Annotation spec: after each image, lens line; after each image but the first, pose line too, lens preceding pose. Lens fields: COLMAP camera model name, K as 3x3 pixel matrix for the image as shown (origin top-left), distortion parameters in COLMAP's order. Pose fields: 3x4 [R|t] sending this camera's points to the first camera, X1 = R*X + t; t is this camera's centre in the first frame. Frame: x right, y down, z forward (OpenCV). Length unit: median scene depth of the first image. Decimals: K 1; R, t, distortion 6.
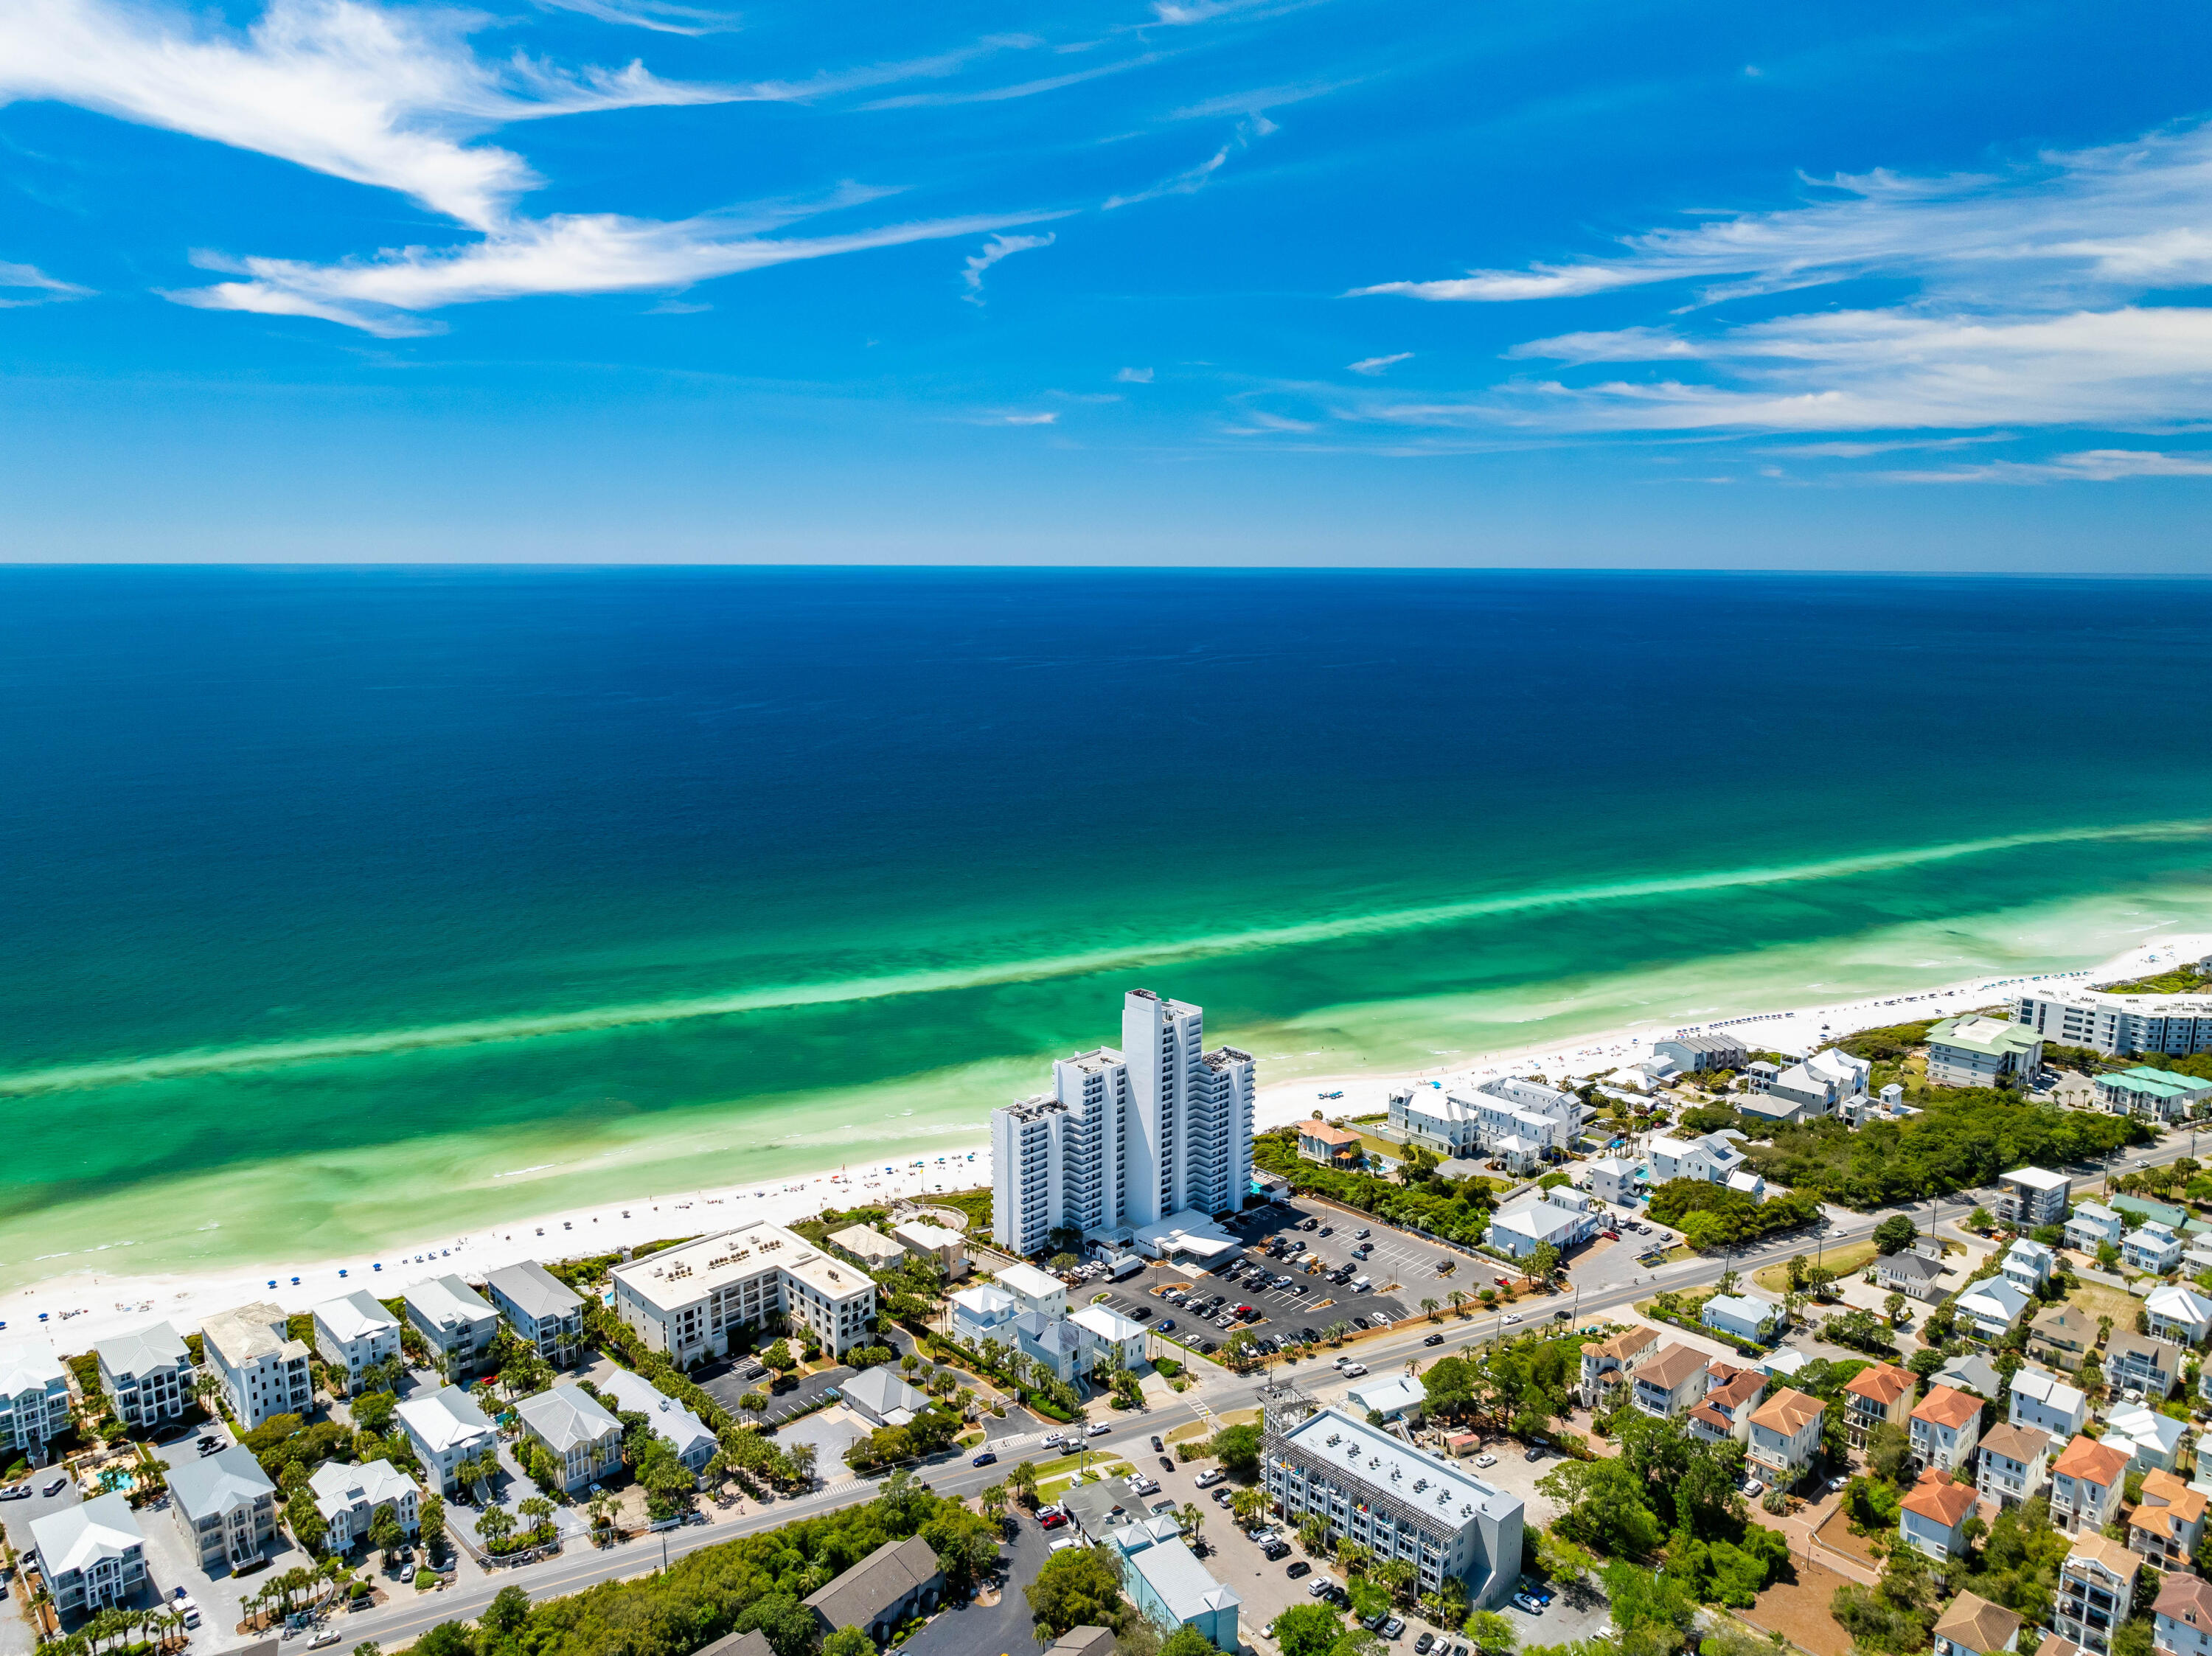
lens RADIAL K [[1607.1, 0, 1106.0], [0, 1607.1, 828.0], [0, 0, 1]] dist [0.056112, -0.110963]
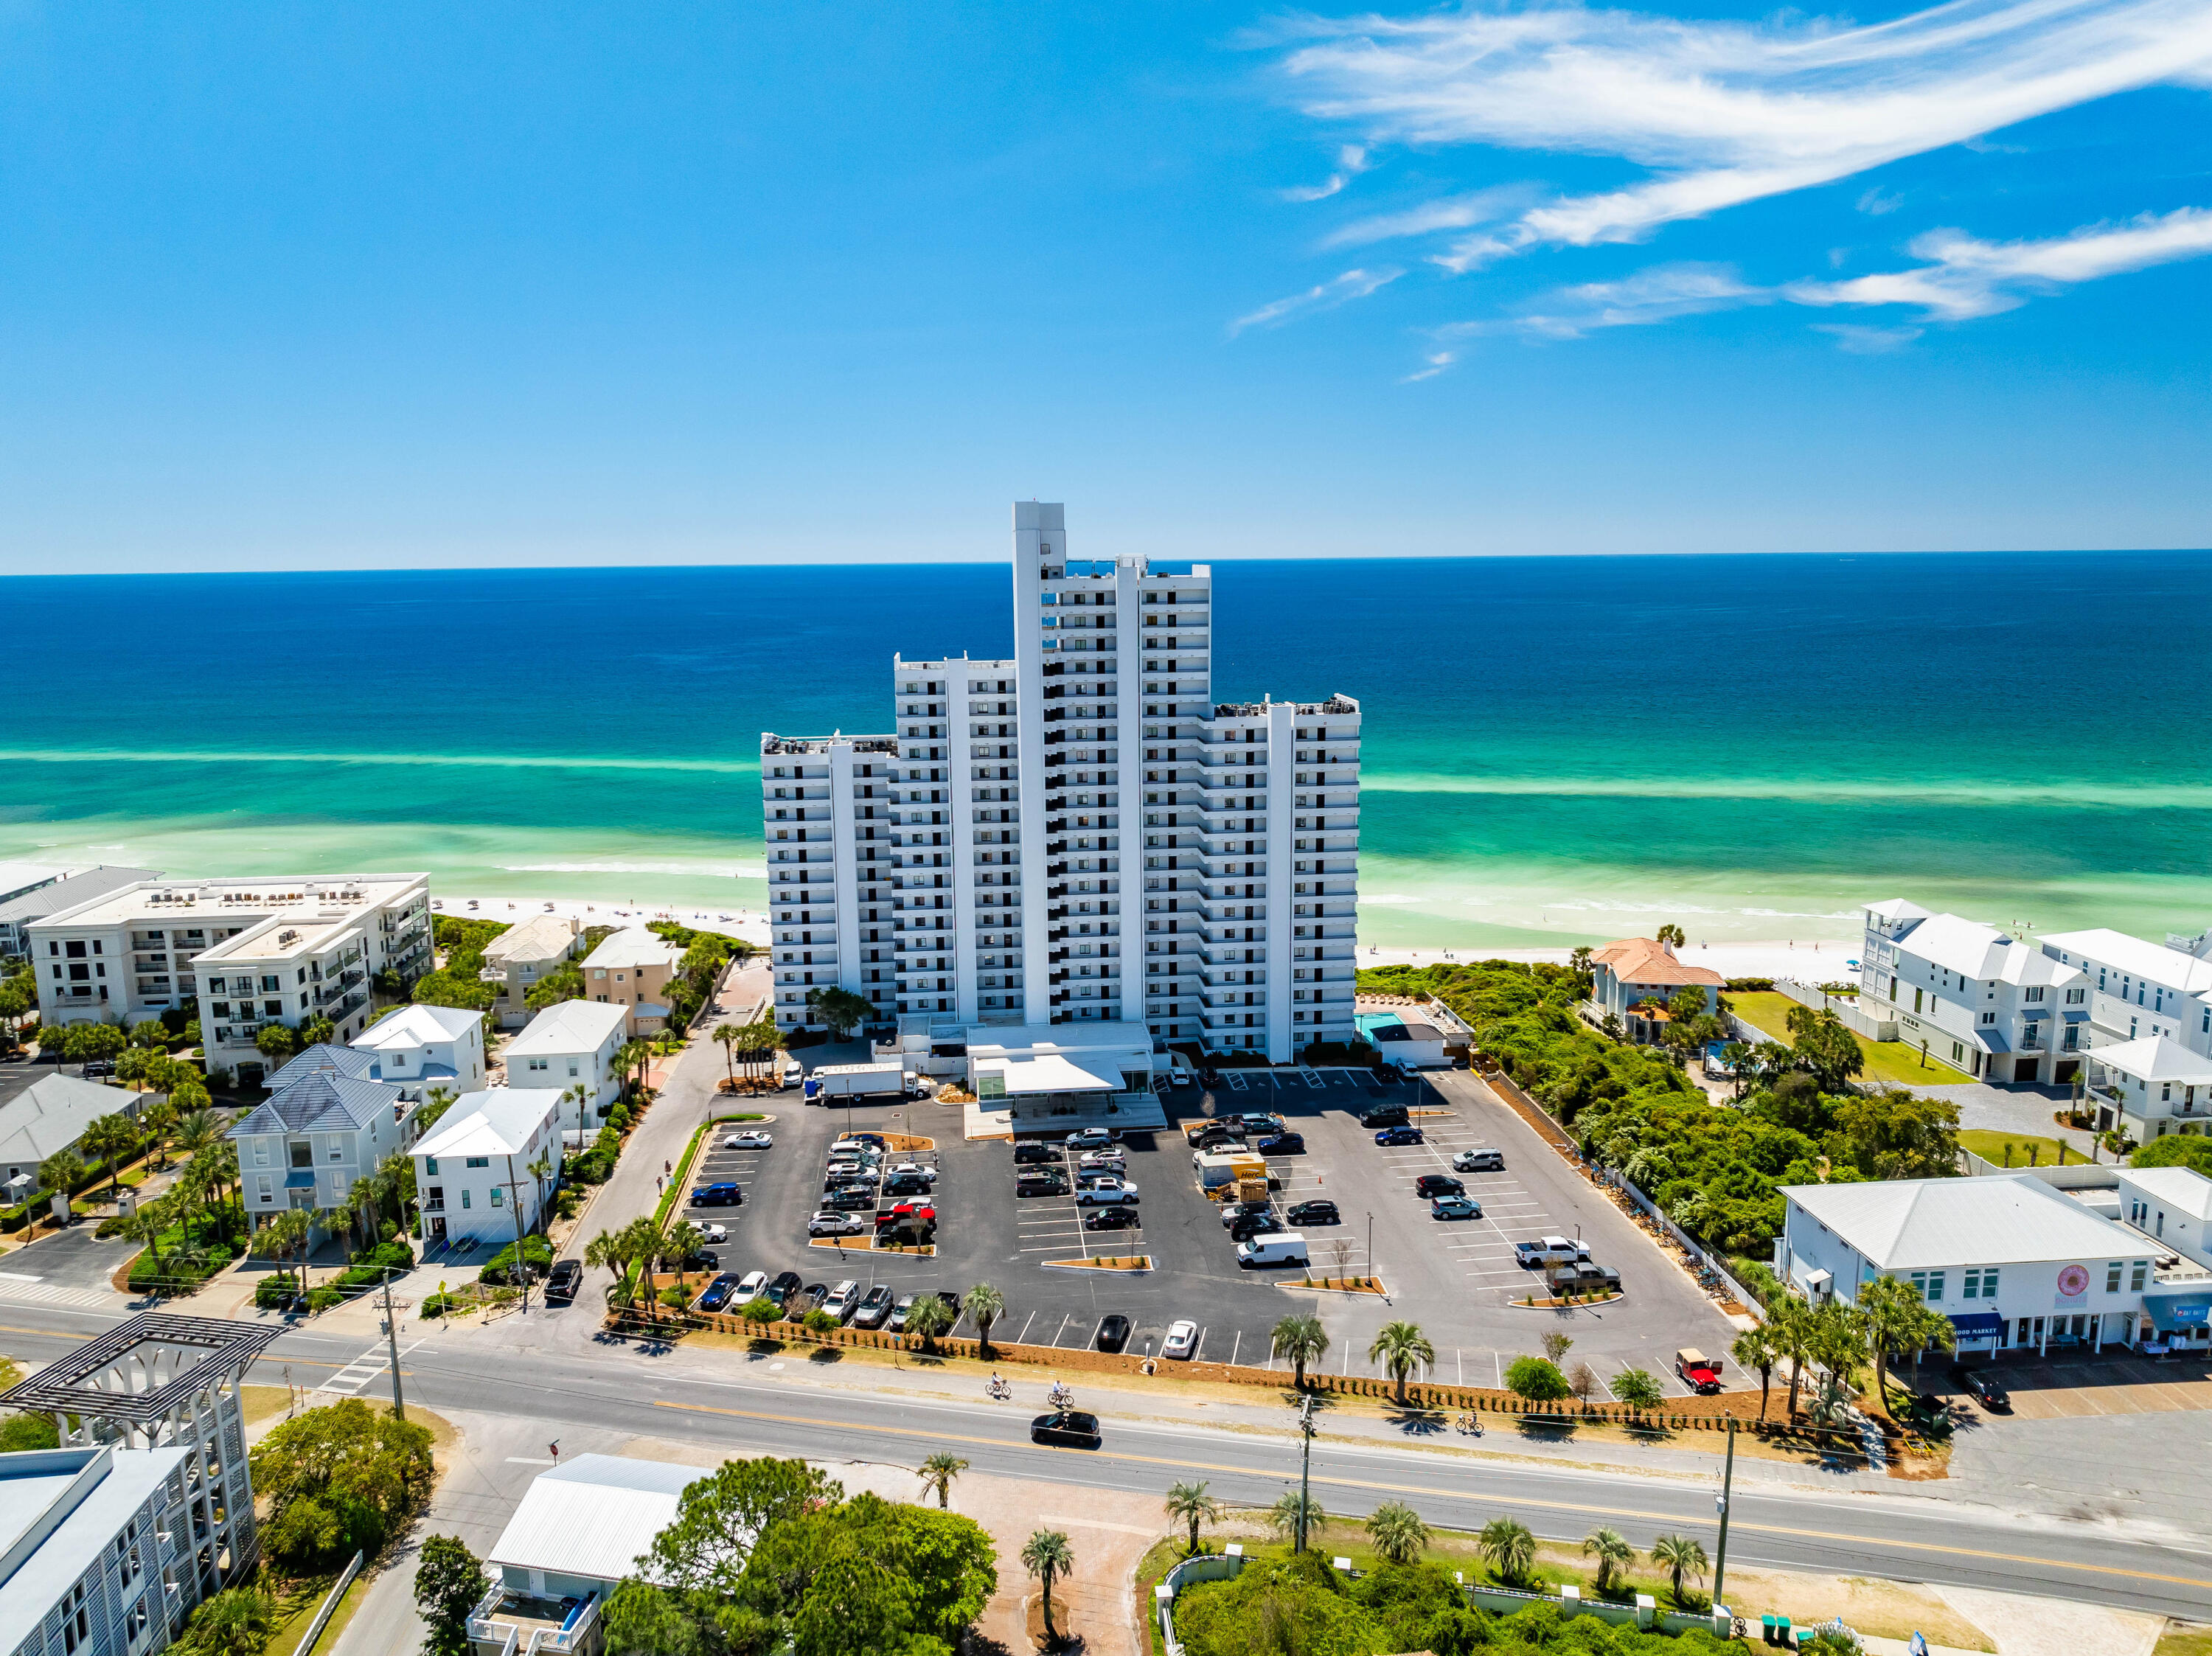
lens RADIAL K [[1538.4, 0, 1106.0], [0, 1538.4, 828.0], [0, 0, 1]] dist [-0.000756, -0.000477]
pose [[0.774275, 0.088928, -0.626570, 0.323079], [-0.094834, 0.995202, 0.024057, 0.184660], [0.625704, 0.040793, 0.778993, 0.703703]]
